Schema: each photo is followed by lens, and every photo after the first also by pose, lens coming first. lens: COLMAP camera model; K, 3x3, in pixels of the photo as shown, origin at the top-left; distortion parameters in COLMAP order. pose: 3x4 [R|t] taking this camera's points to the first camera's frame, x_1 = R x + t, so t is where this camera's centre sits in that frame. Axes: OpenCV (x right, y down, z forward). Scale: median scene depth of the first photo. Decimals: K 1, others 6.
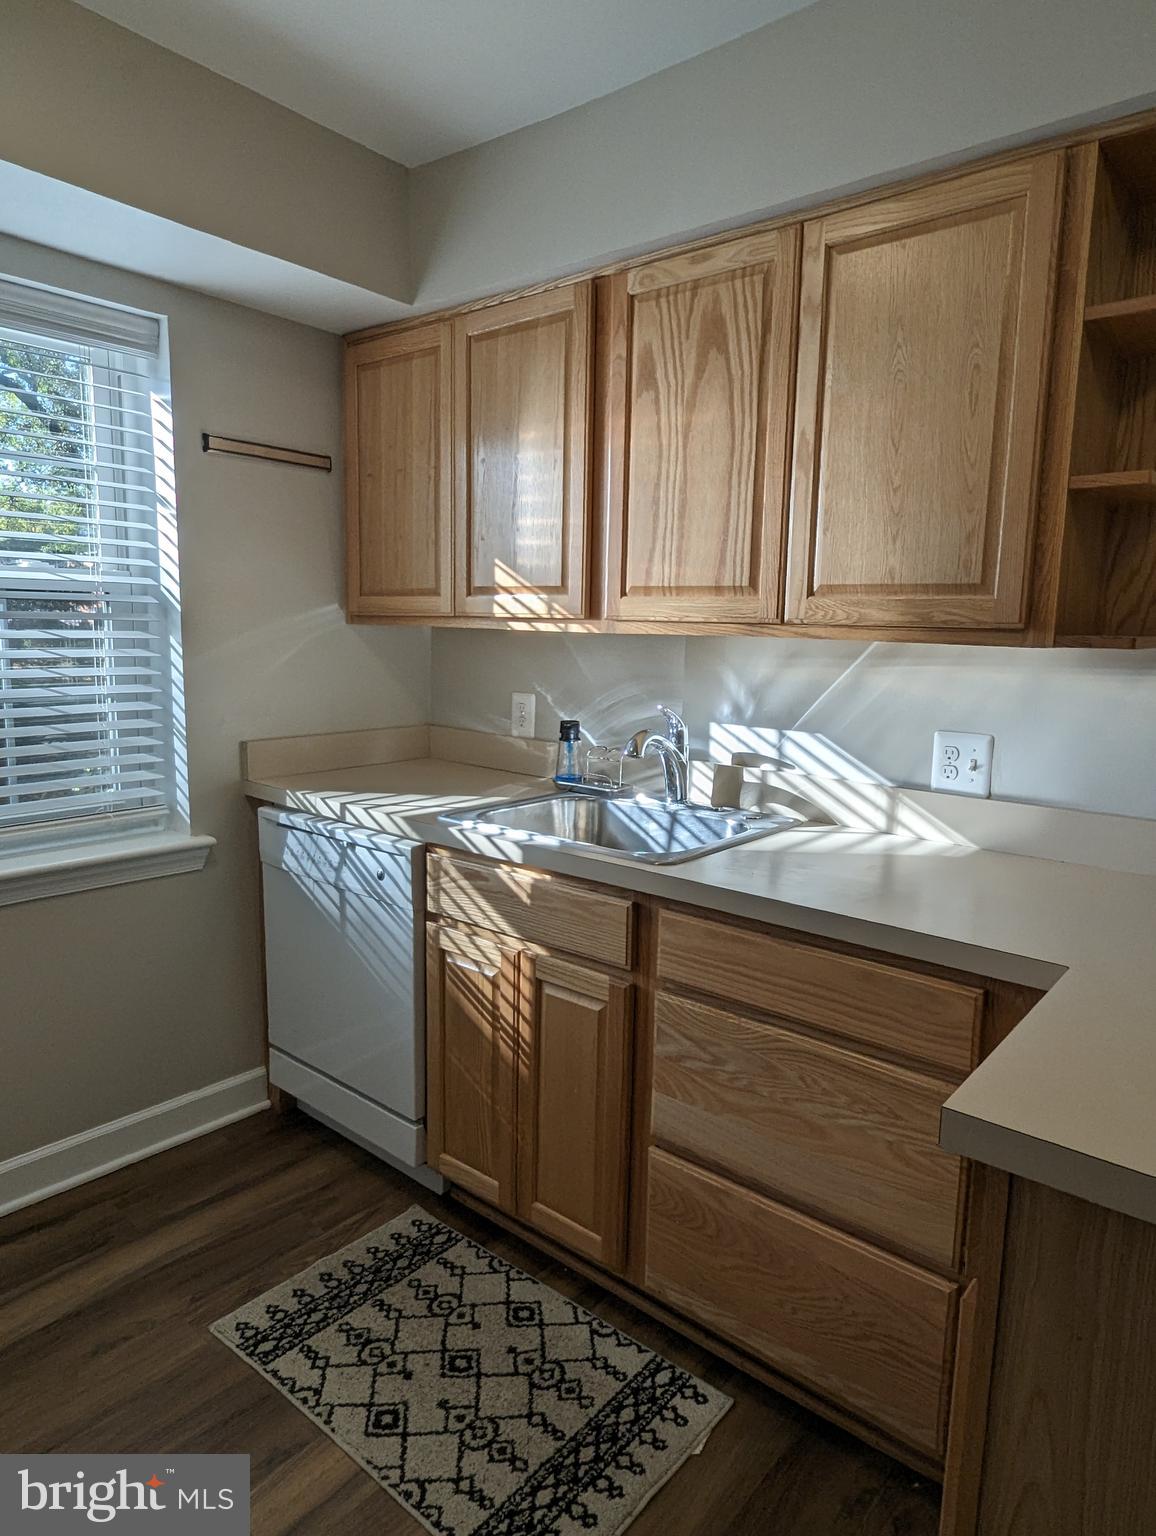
lens RADIAL K [[938.8, 0, 571.8], [0, 938.8, 756.4], [0, 0, 1]] dist [-0.001870, -0.000611]
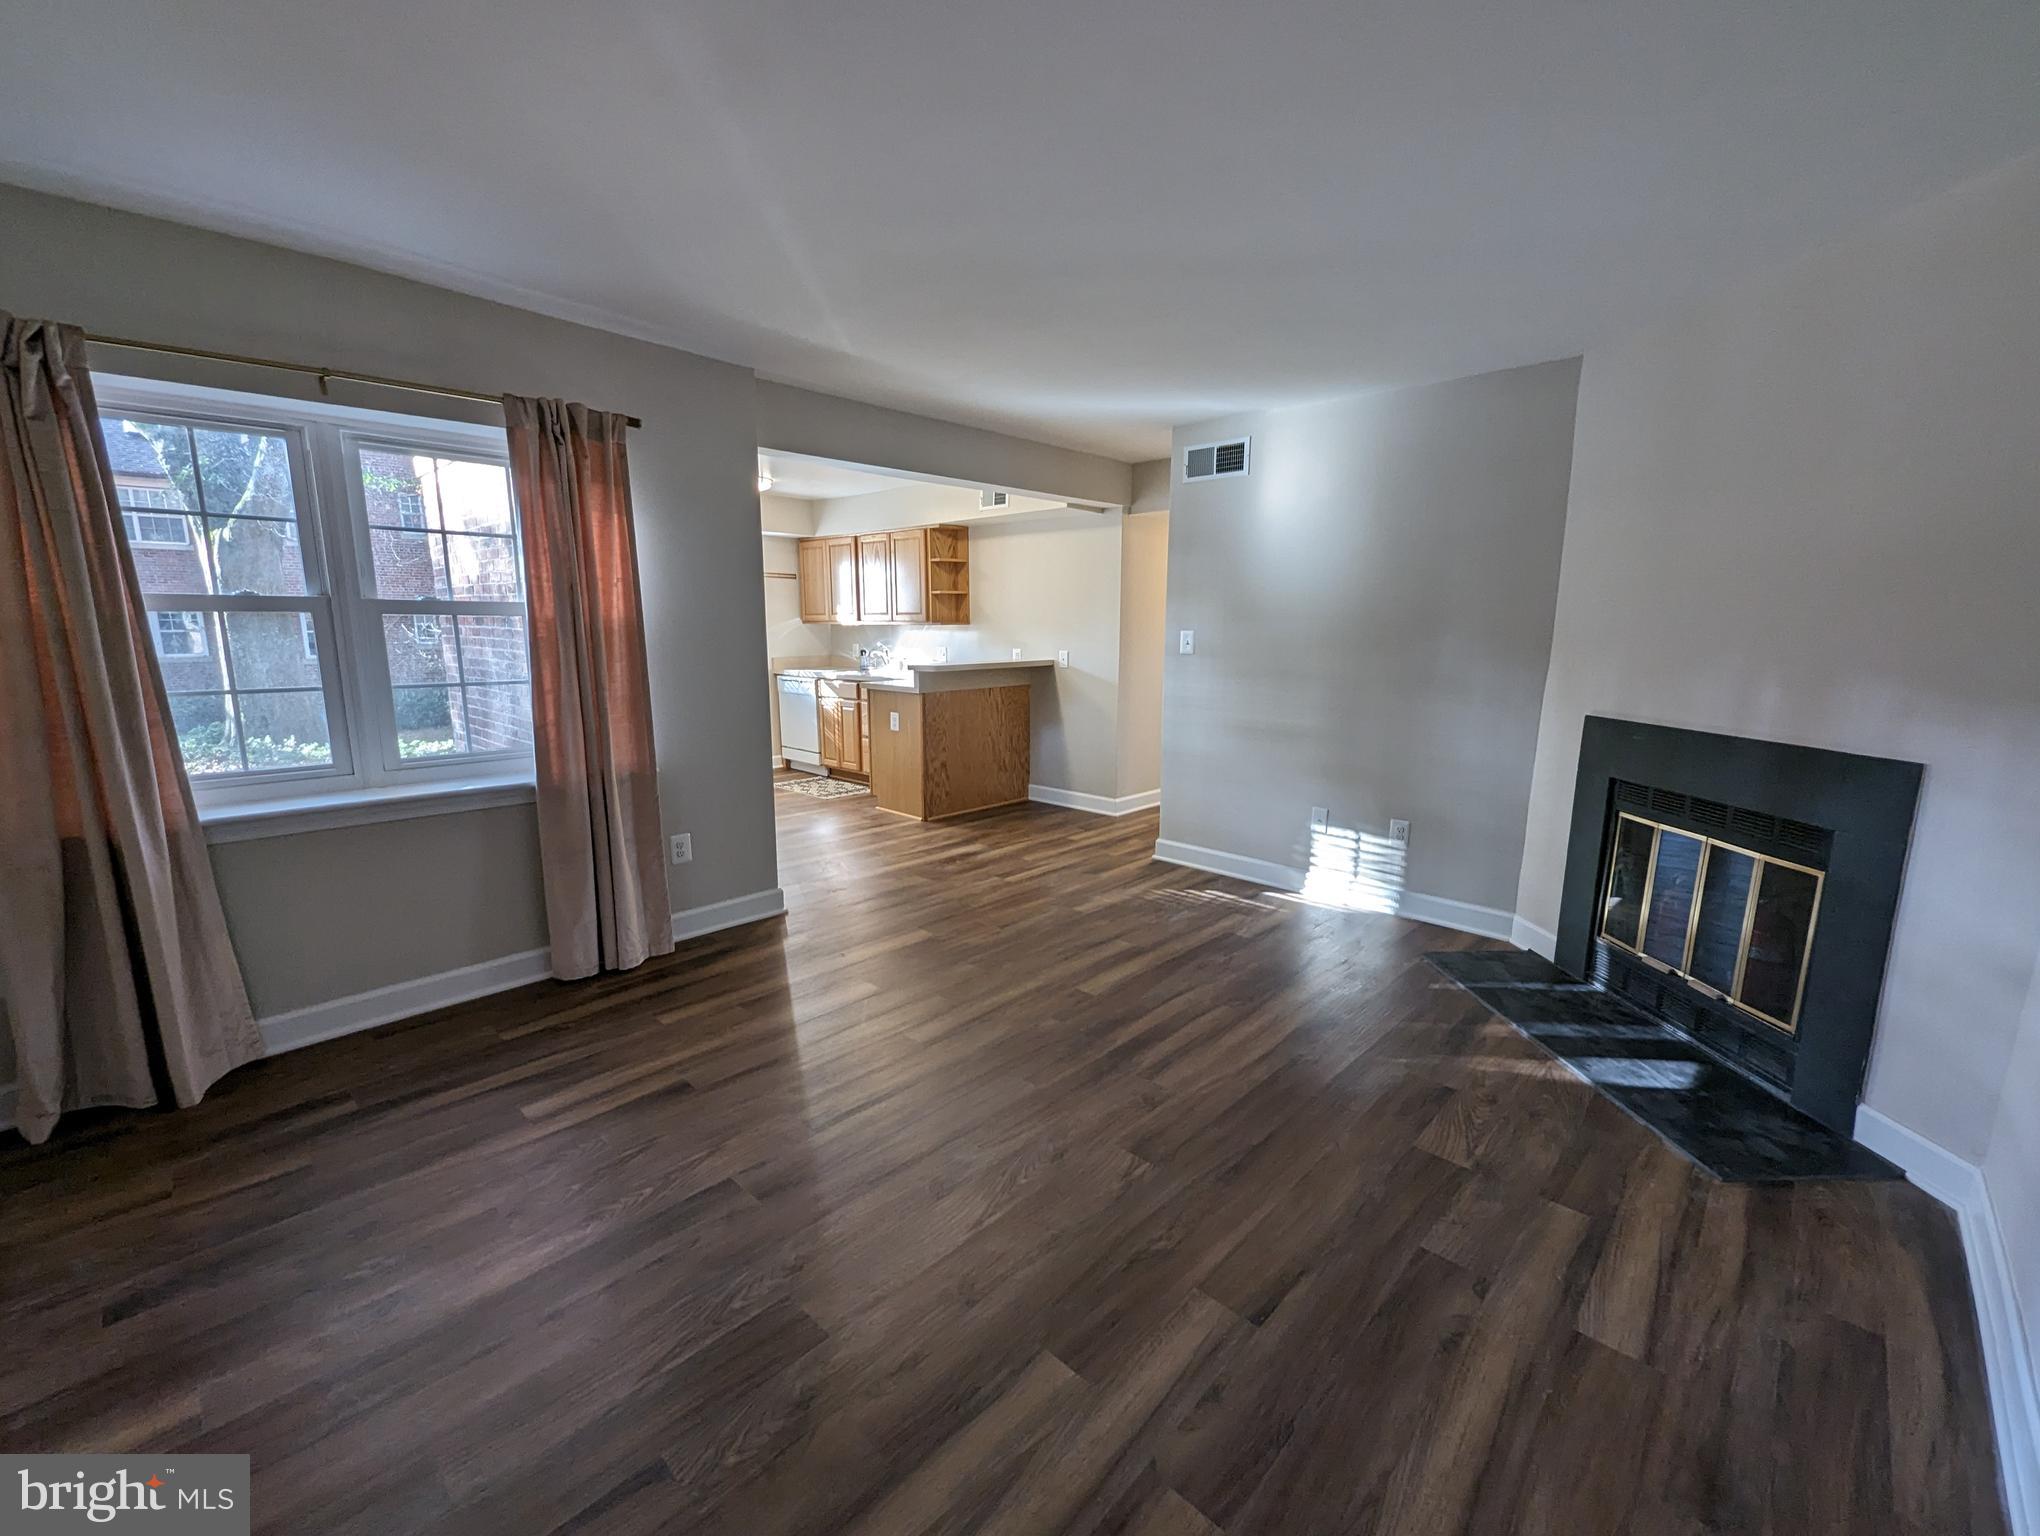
lens RADIAL K [[847.1, 0, 1014.2], [0, 847.1, 779.5], [0, 0, 1]] dist [0.002721, 0.000052]
pose [[0.998215, -0.006901, -0.059325, 0.967661], [0.009321, 0.999132, 0.040610, 0.416918], [0.058993, -0.041090, 0.997412, -2.787792]]
